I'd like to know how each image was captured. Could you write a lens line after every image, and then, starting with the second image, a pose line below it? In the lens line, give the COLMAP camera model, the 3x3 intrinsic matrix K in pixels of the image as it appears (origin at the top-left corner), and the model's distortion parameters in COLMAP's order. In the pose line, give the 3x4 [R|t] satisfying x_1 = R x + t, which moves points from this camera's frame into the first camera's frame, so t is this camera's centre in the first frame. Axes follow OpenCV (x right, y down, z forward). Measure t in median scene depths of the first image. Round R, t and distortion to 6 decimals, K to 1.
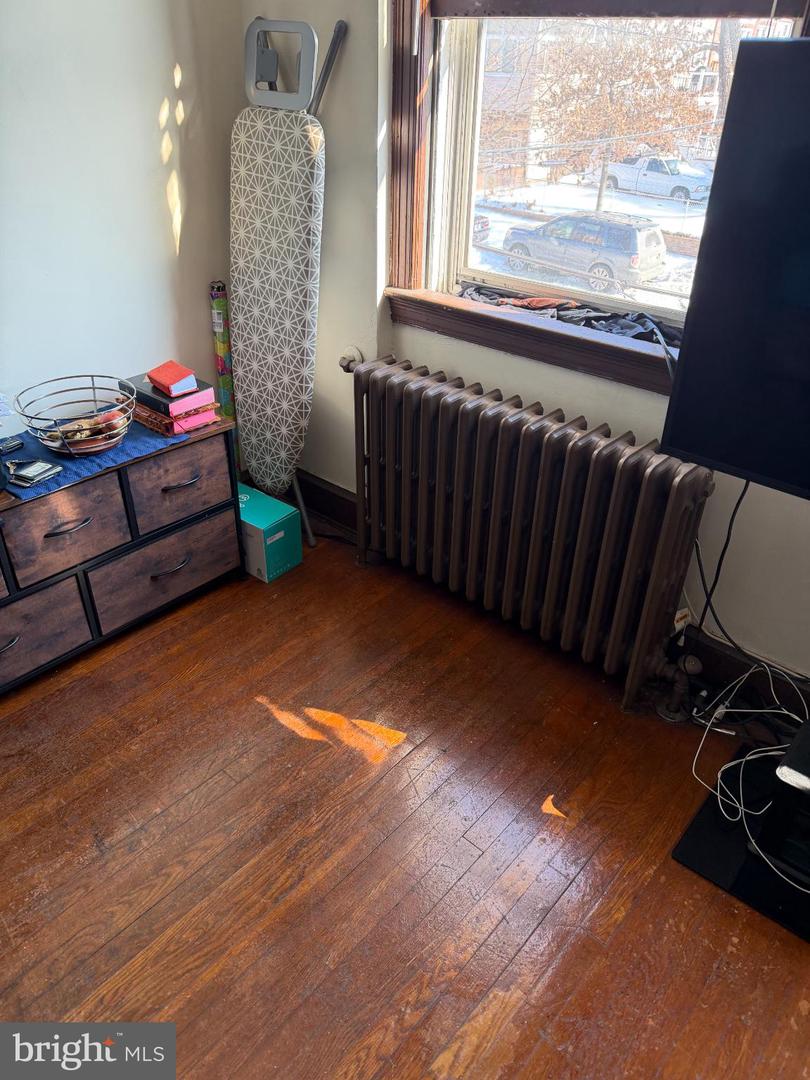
lens RADIAL K [[757.8, 0, 405.0], [0, 757.8, 540.0], [0, 0, 1]] dist [0.070073, -0.118783]
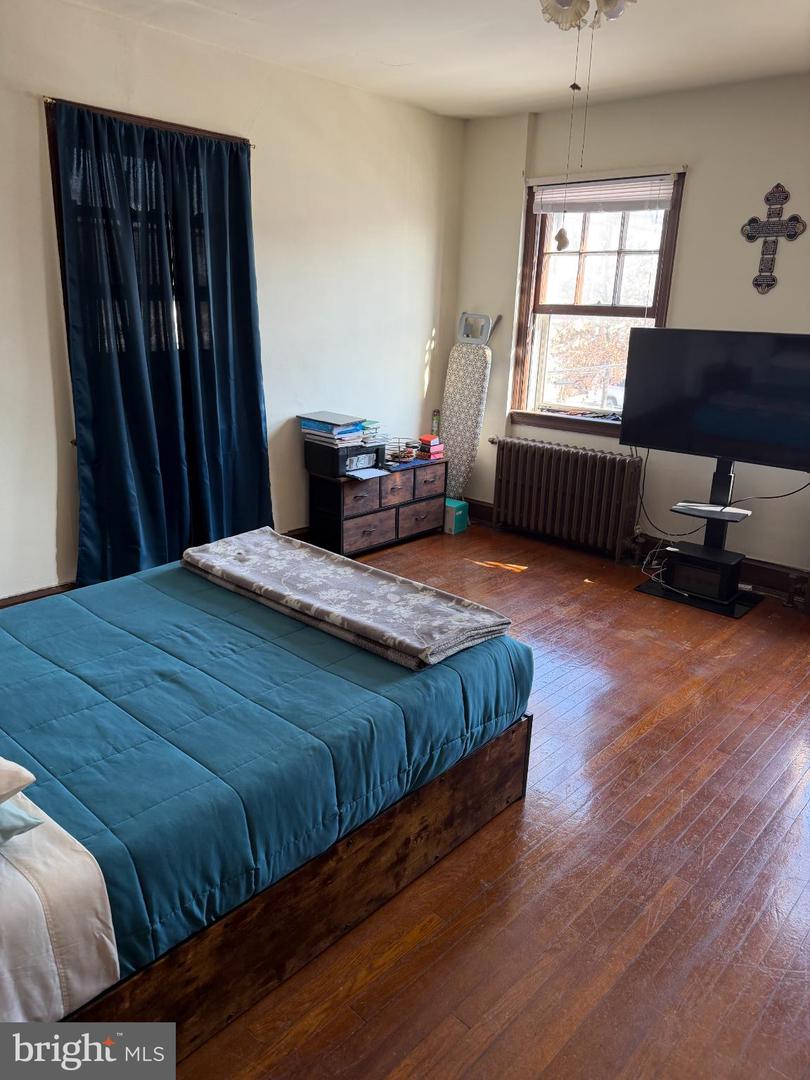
lens RADIAL K [[762.5, 0, 399.7], [0, 762.5, 539.6], [0, 0, 1]] dist [0.172942, -0.323075]
pose [[0.999613, 0.013087, -0.024543, -0.331144], [-0.019089, 0.964566, -0.263150, 0.774066], [0.020229, 0.263516, 0.964443, -1.360135]]
